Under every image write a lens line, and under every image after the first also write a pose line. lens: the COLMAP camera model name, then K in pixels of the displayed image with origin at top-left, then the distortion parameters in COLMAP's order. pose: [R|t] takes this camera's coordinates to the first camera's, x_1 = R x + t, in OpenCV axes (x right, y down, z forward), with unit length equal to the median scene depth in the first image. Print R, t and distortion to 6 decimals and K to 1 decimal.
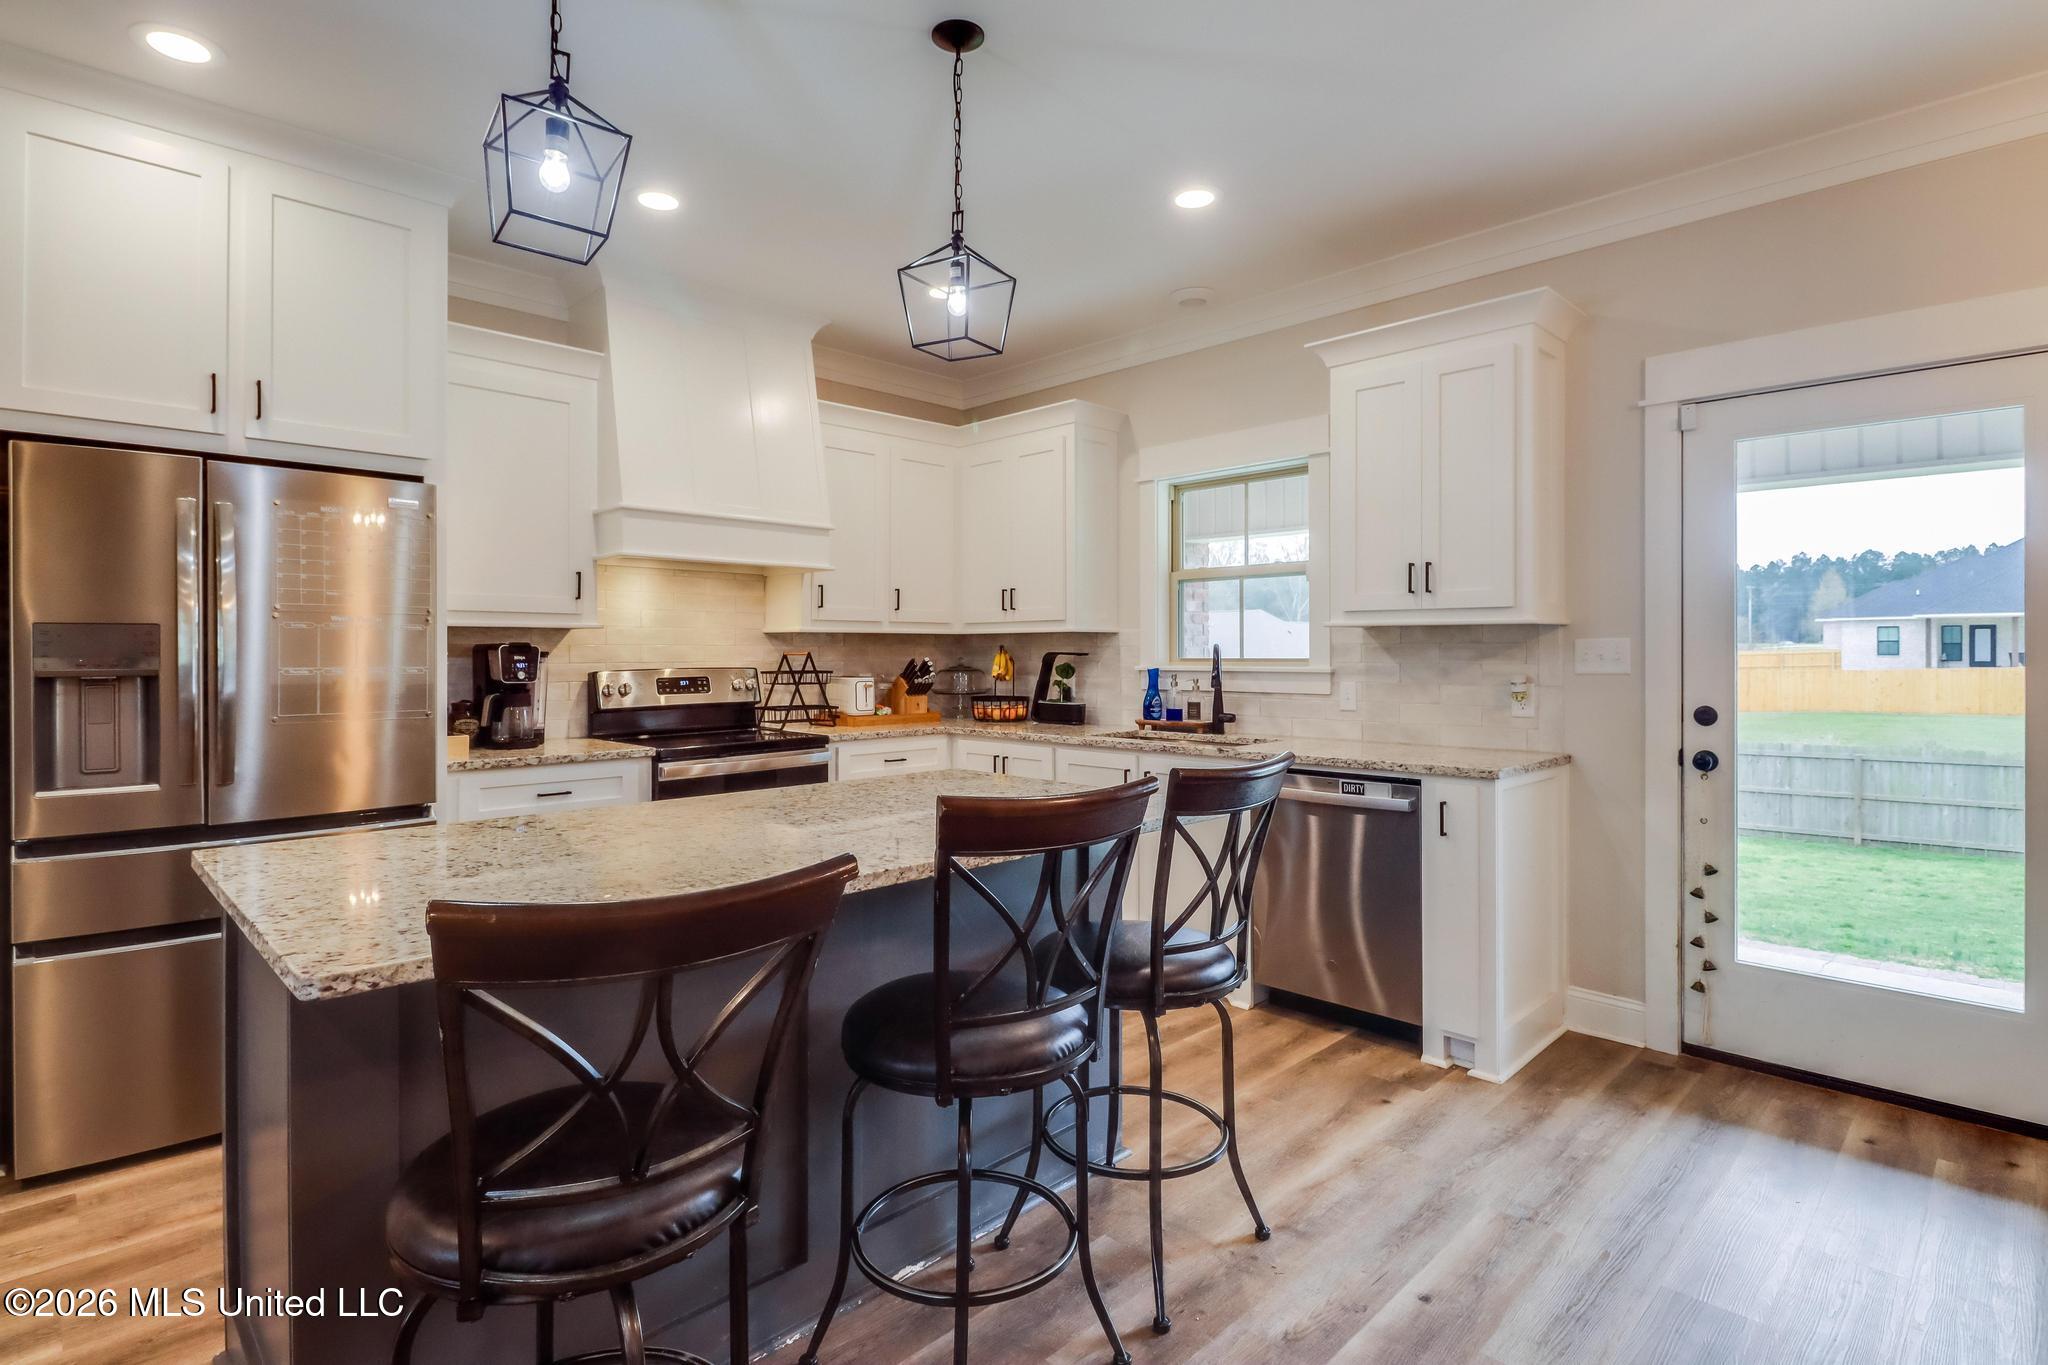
lens RADIAL K [[1004.6, 0, 1007.6], [0, 1004.6, 647.9], [0, 0, 1]] dist [0.002455, -0.009506]
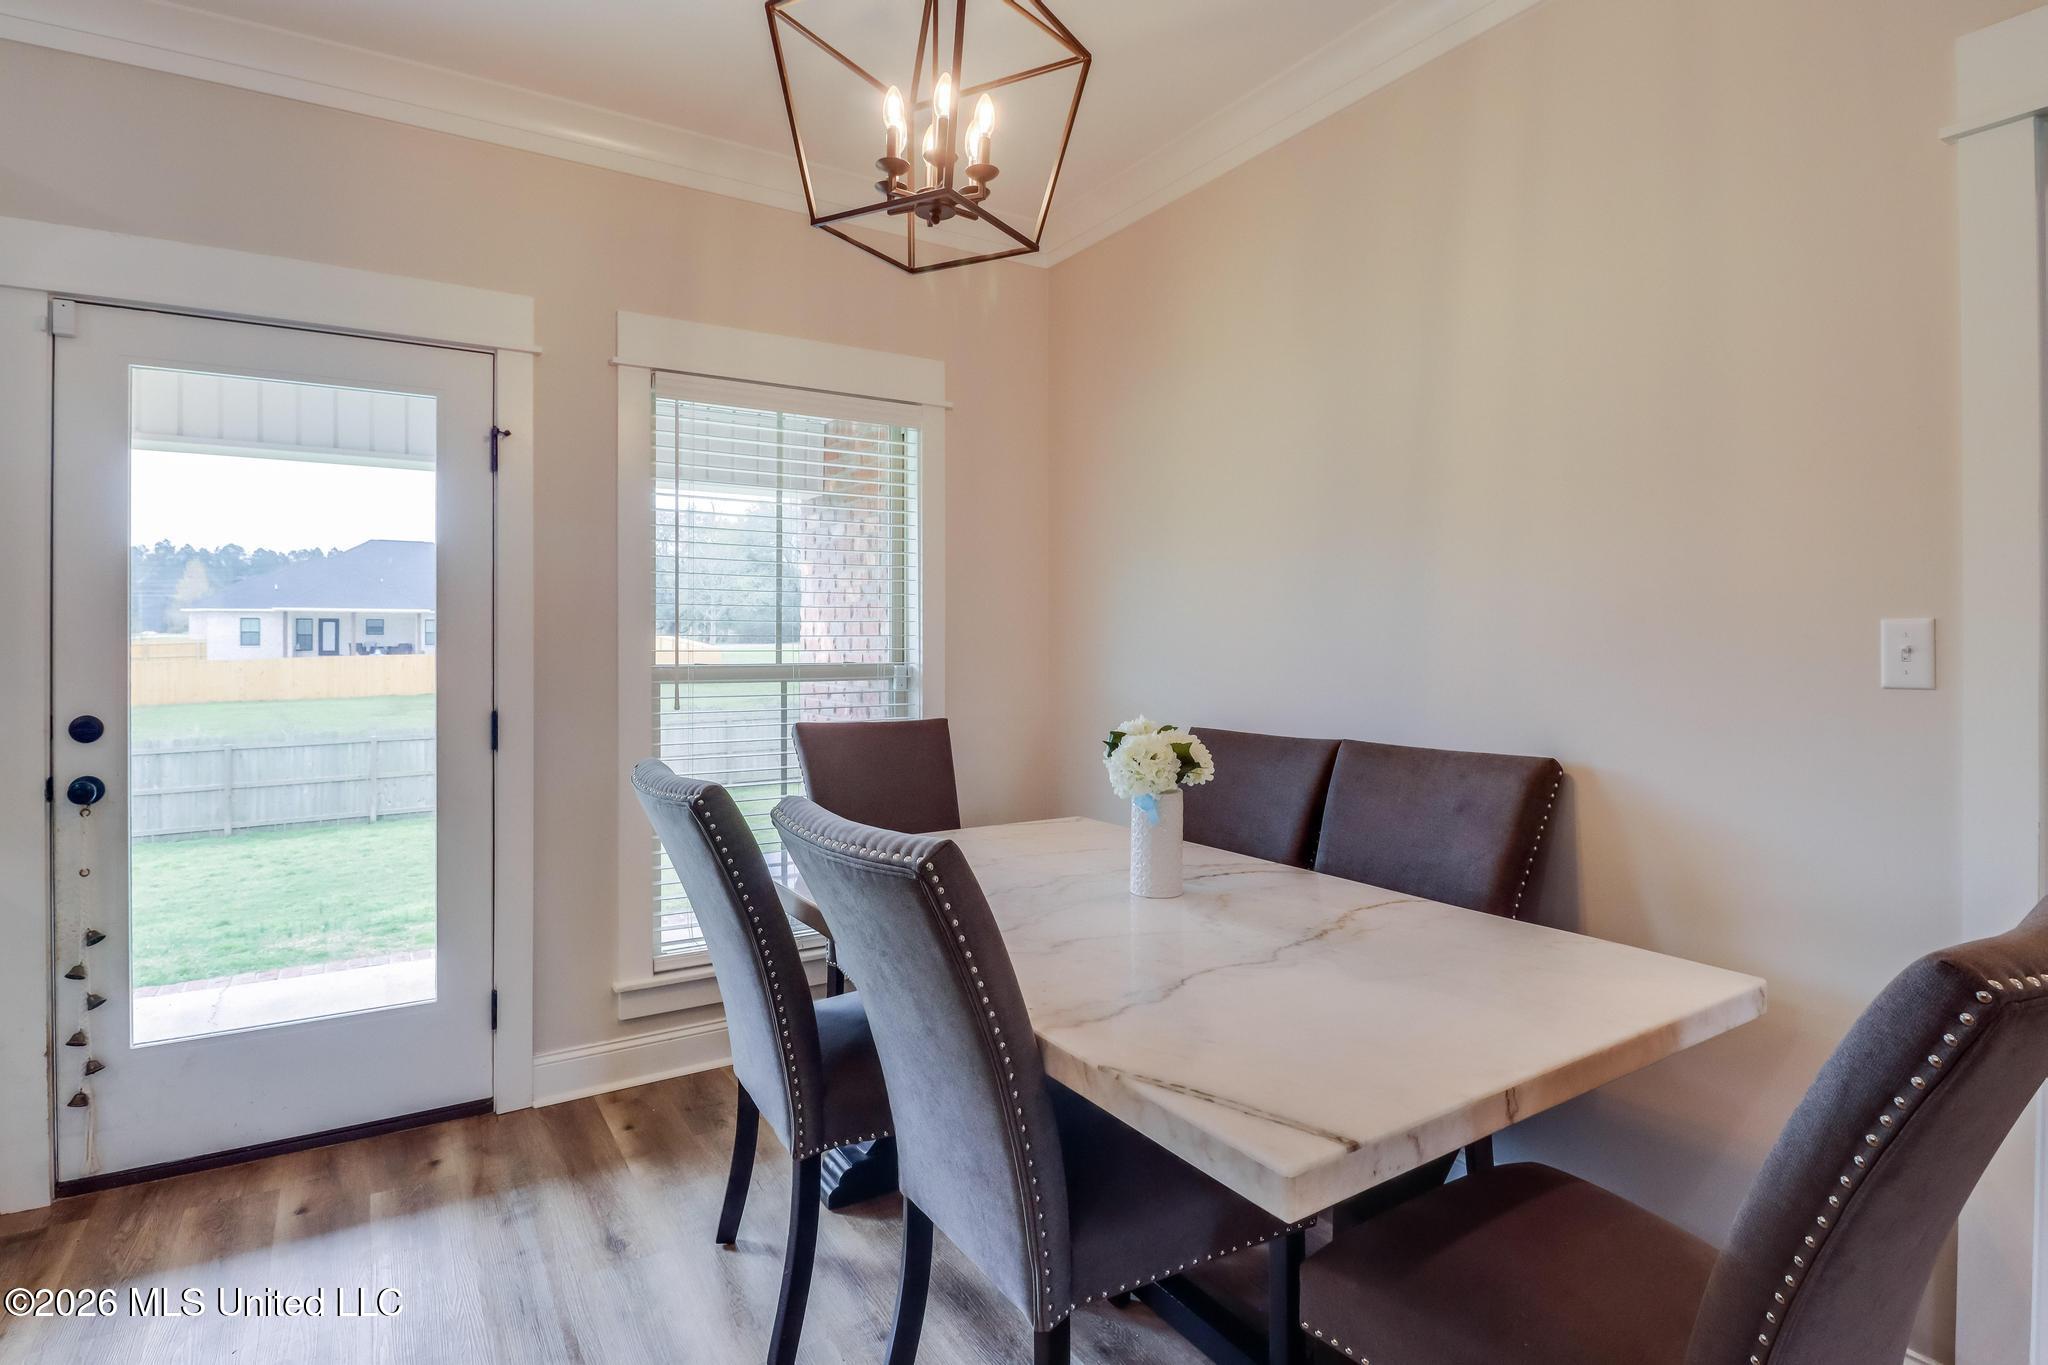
lens RADIAL K [[1026.6, 0, 982.7], [0, 1026.6, 643.6], [0, 0, 1]] dist [0.002264, -0.011019]
pose [[0.224334, -0.000907, 0.974512, 0.078834], [-0.004358, 0.999989, 0.001934, 0.000381], [-0.974502, -0.004681, 0.224328, 0.133719]]
